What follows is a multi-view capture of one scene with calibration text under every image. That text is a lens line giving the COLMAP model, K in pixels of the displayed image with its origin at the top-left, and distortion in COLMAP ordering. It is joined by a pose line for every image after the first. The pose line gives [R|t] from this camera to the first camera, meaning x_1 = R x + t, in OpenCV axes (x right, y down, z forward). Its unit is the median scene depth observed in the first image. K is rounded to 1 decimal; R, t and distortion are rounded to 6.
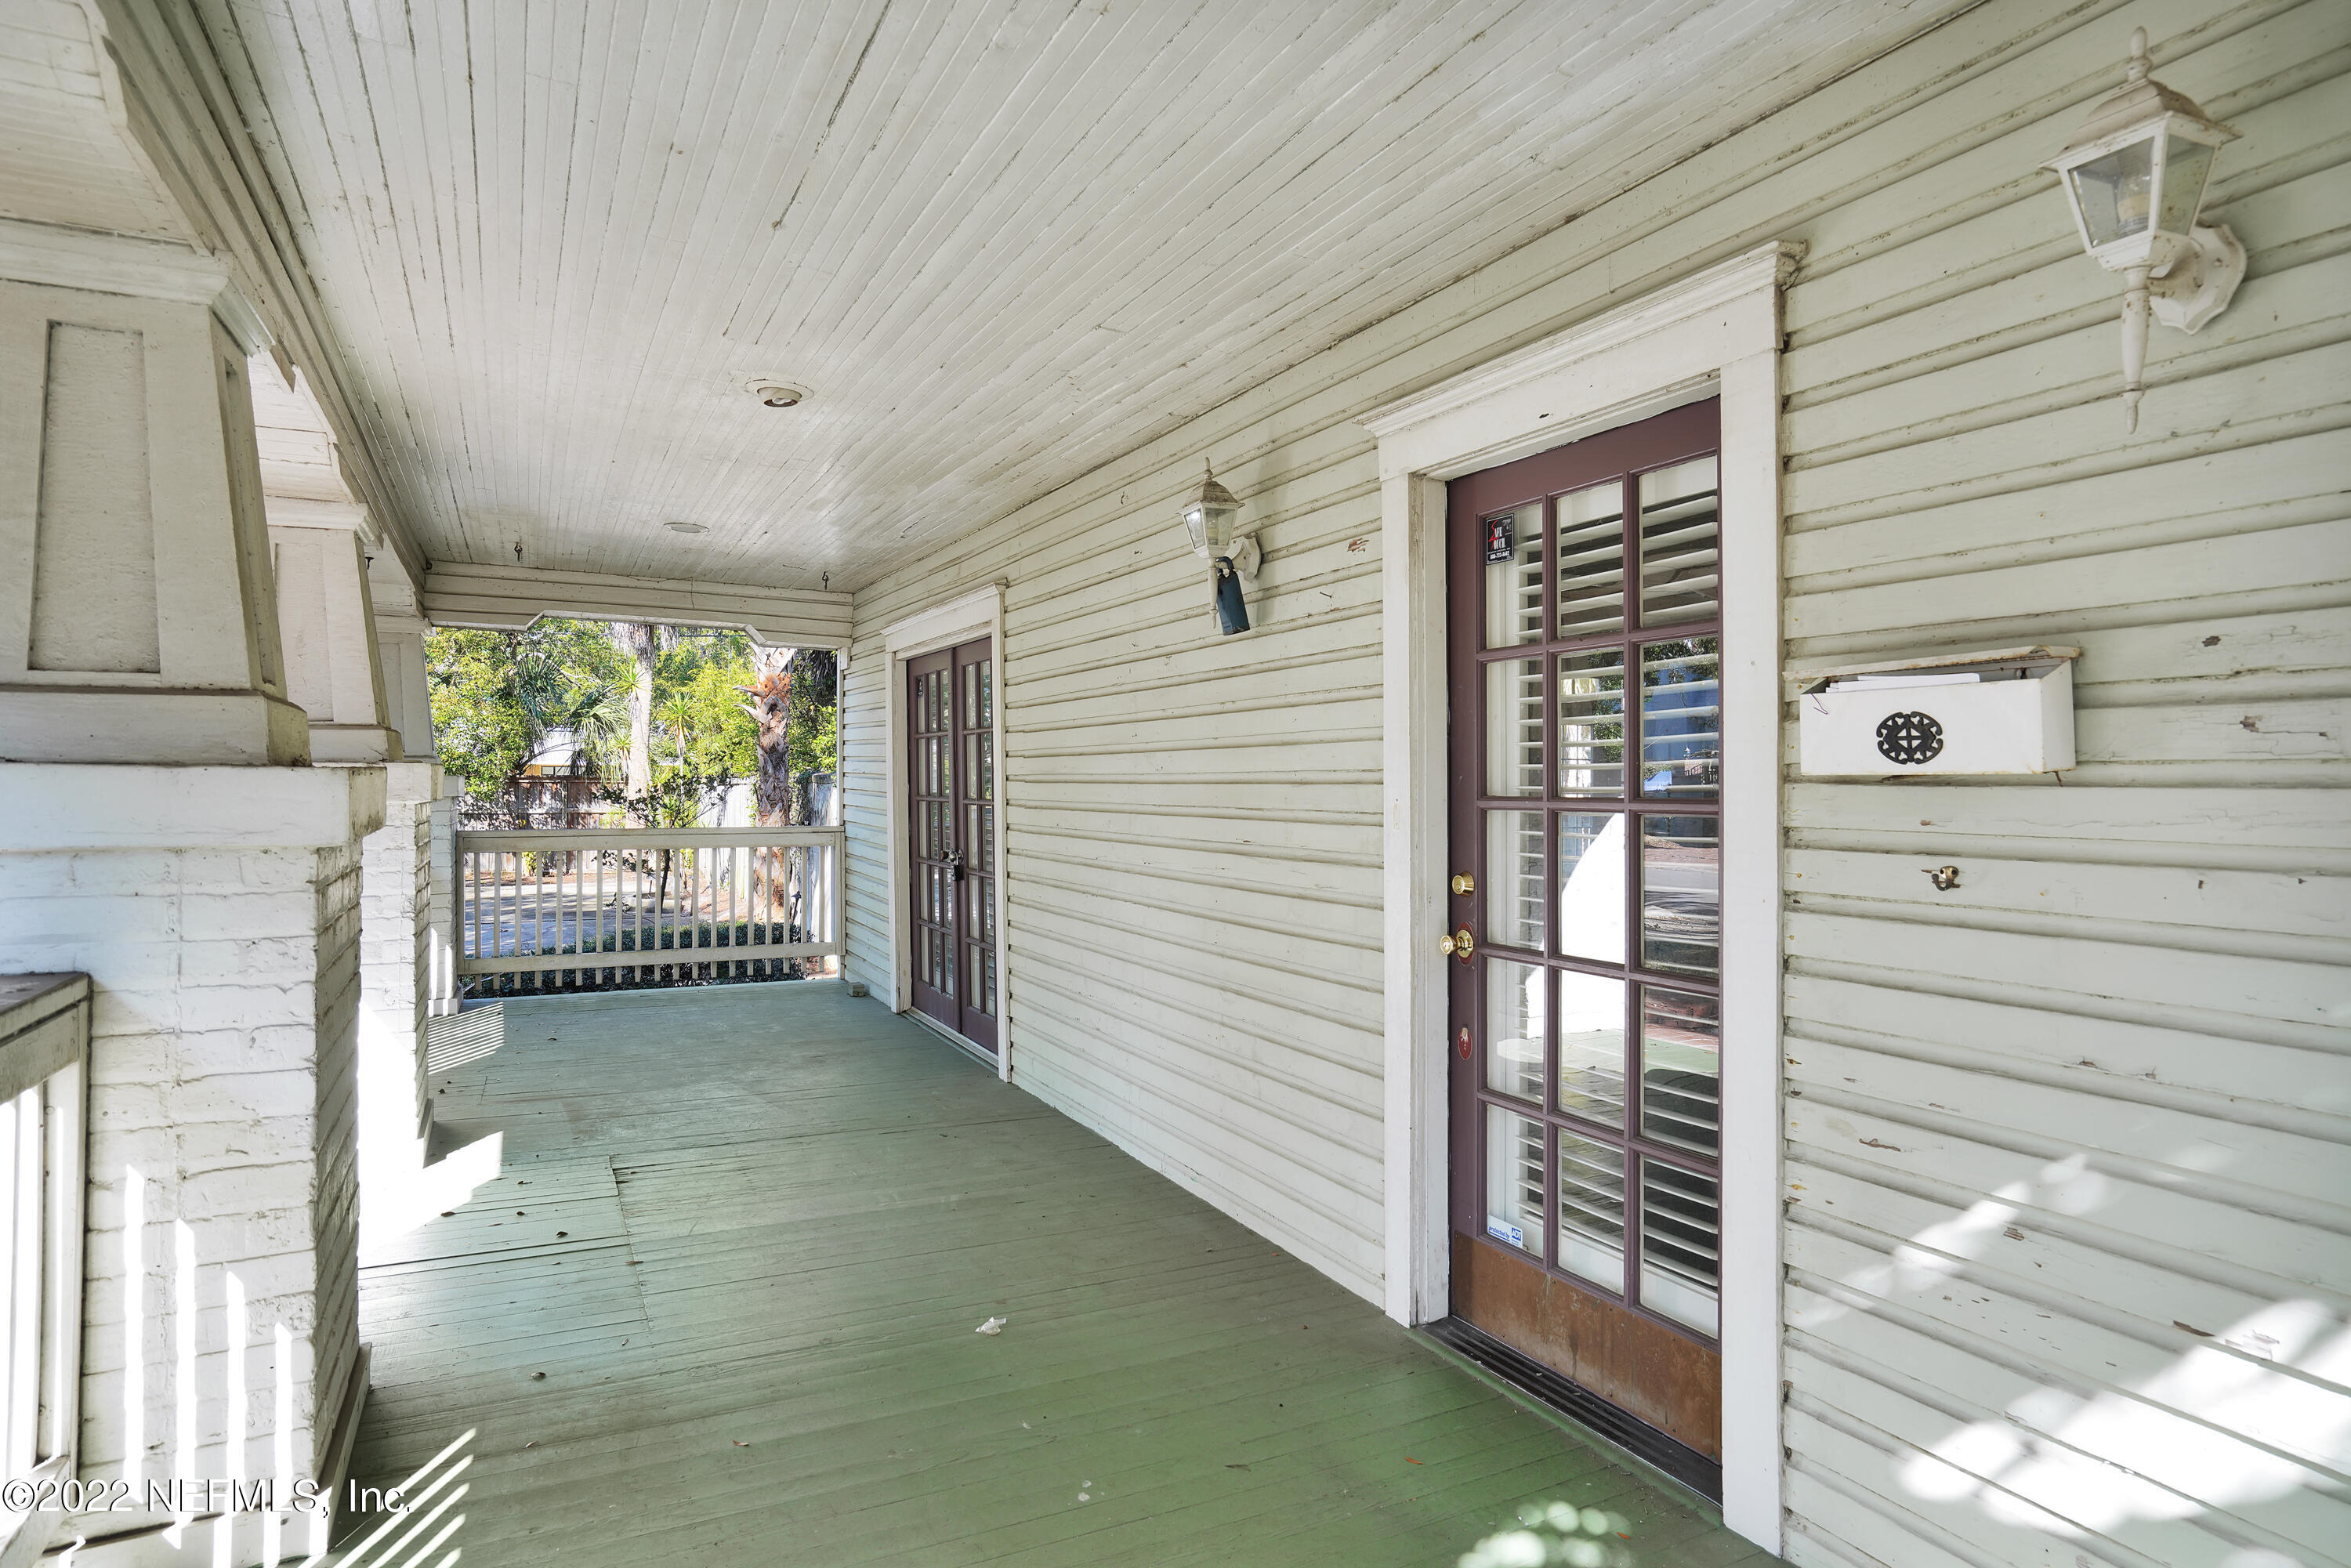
lens RADIAL K [[1341.4, 0, 1171.6], [0, 1341.4, 774.3], [0, 0, 1]] dist [-0.000182, 0.000443]
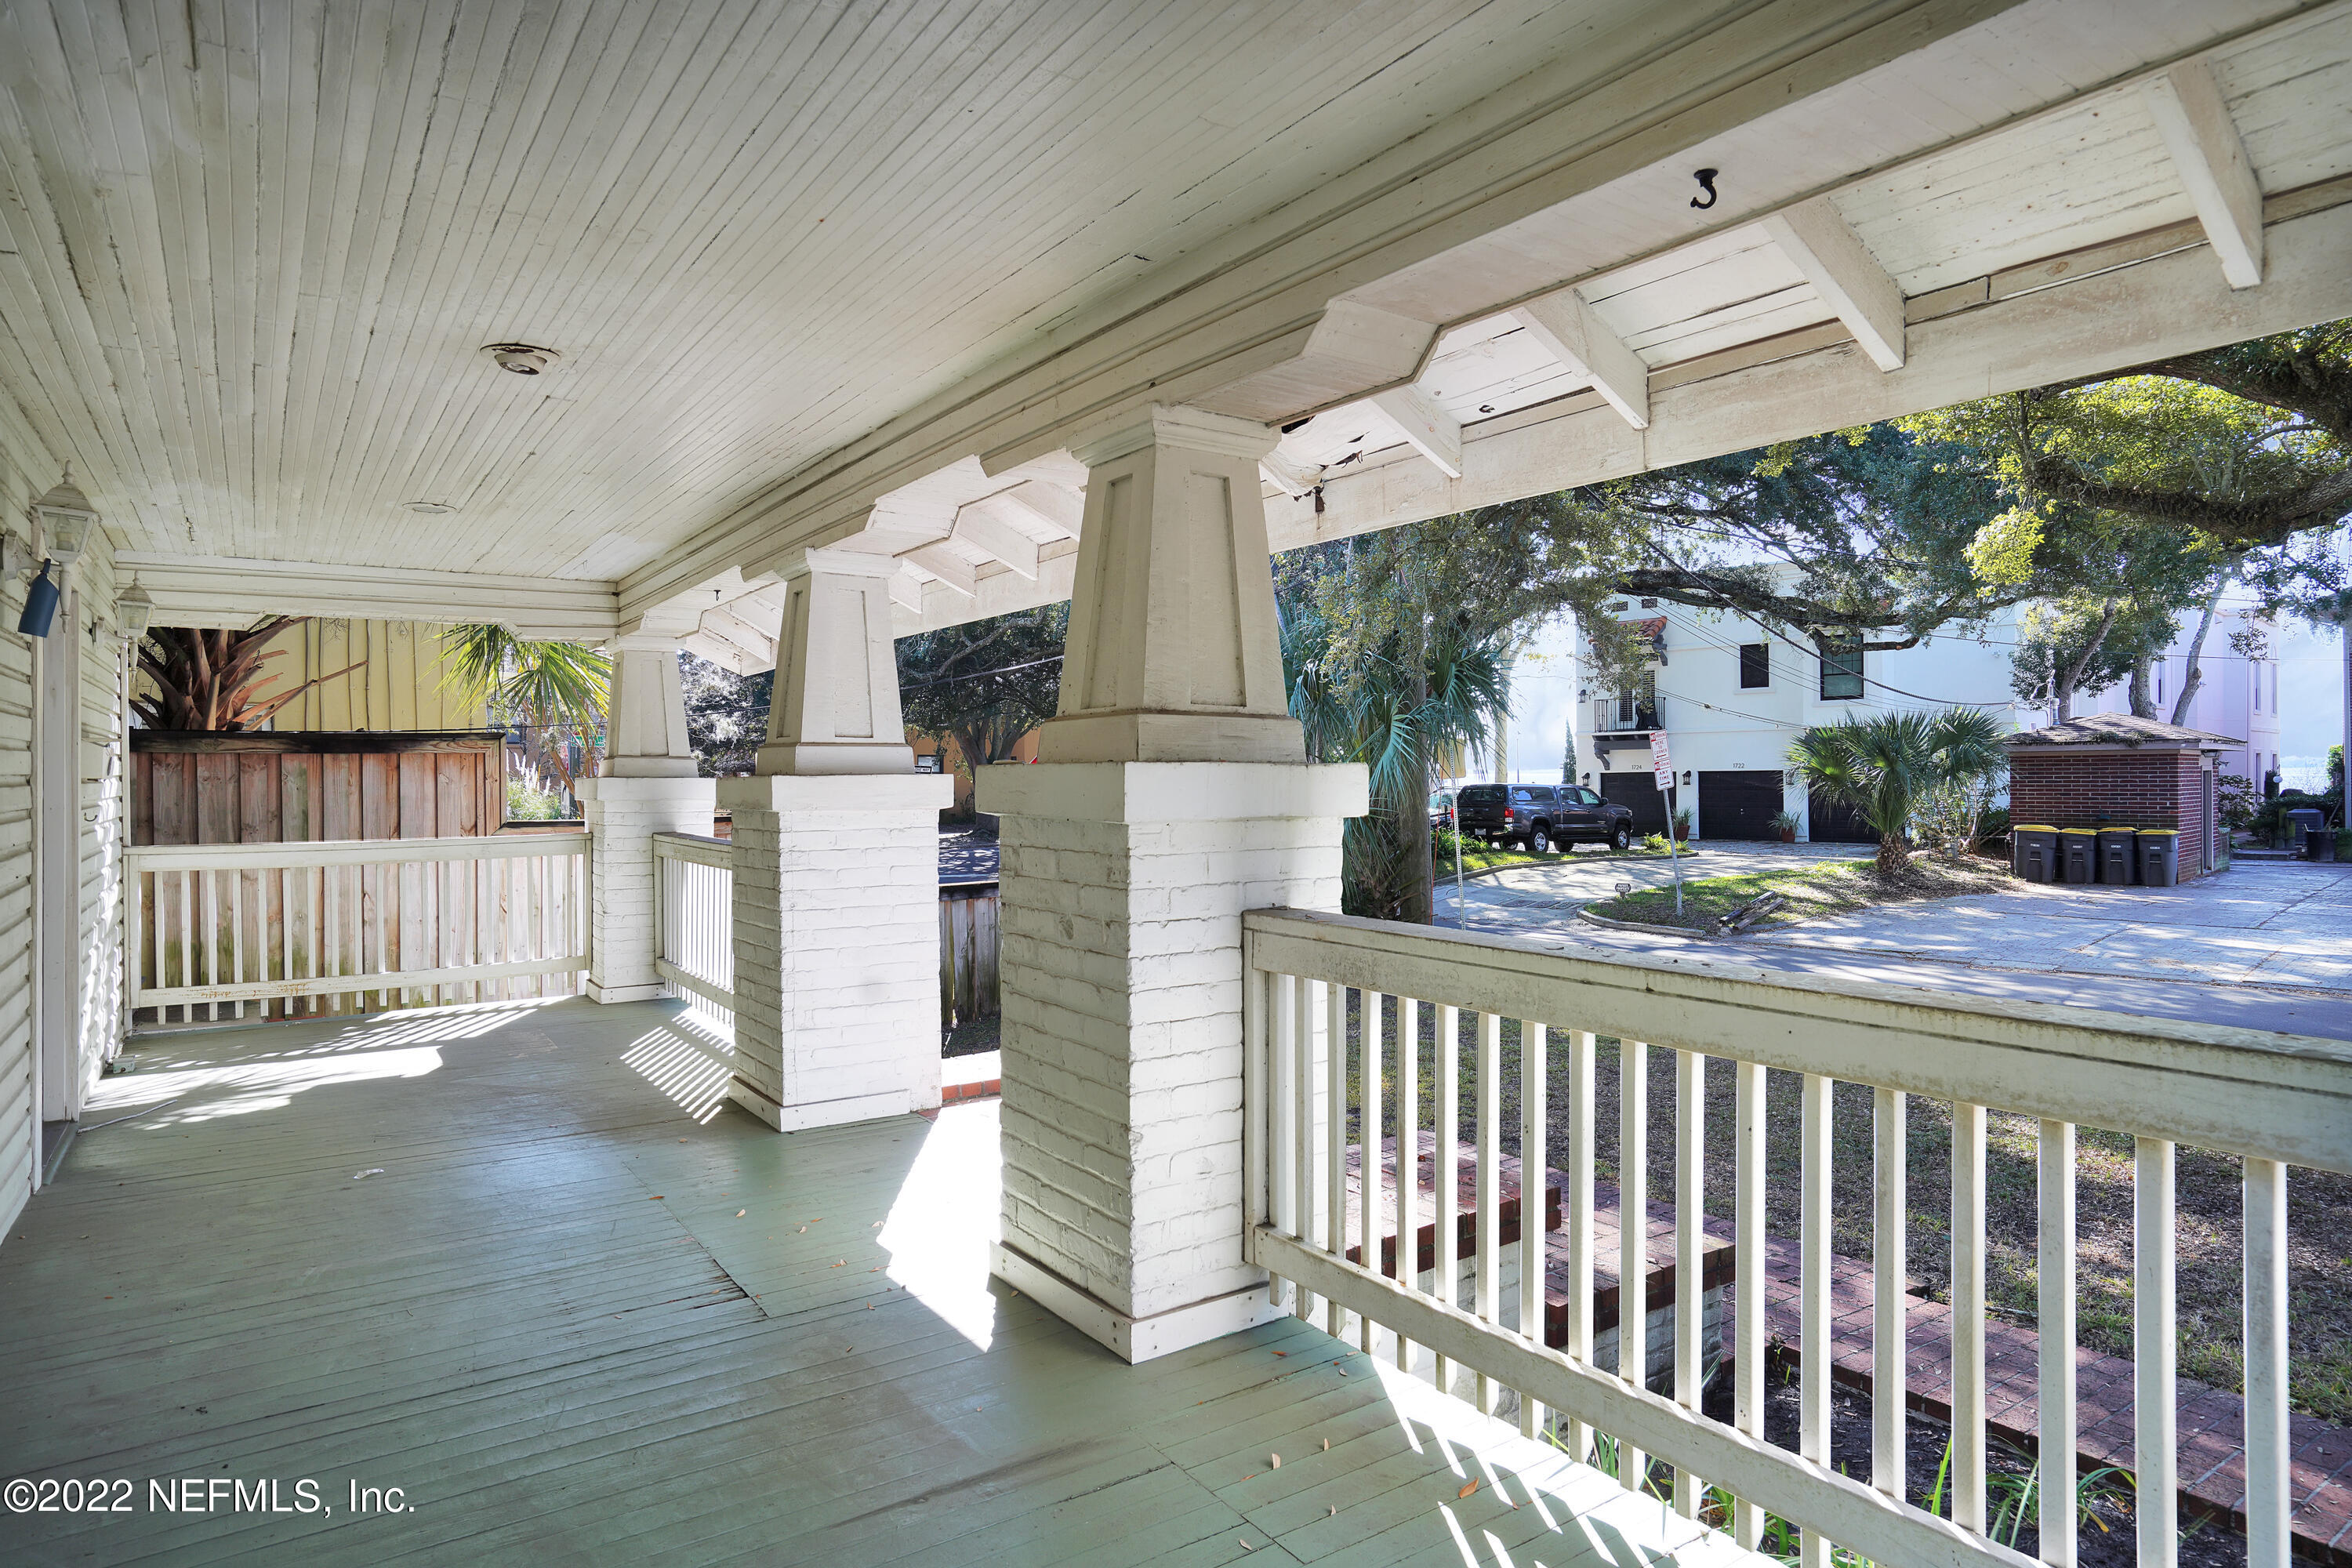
lens RADIAL K [[1342.0, 0, 1182.4], [0, 1342.0, 782.7], [0, 0, 1]] dist [-0.000182, 0.000443]
pose [[-0.988762, -0.000757, -0.149498, -0.541466], [-0.001531, 0.999986, 0.005060, -0.001338], [0.149493, 0.005232, -0.988749, 1.773742]]
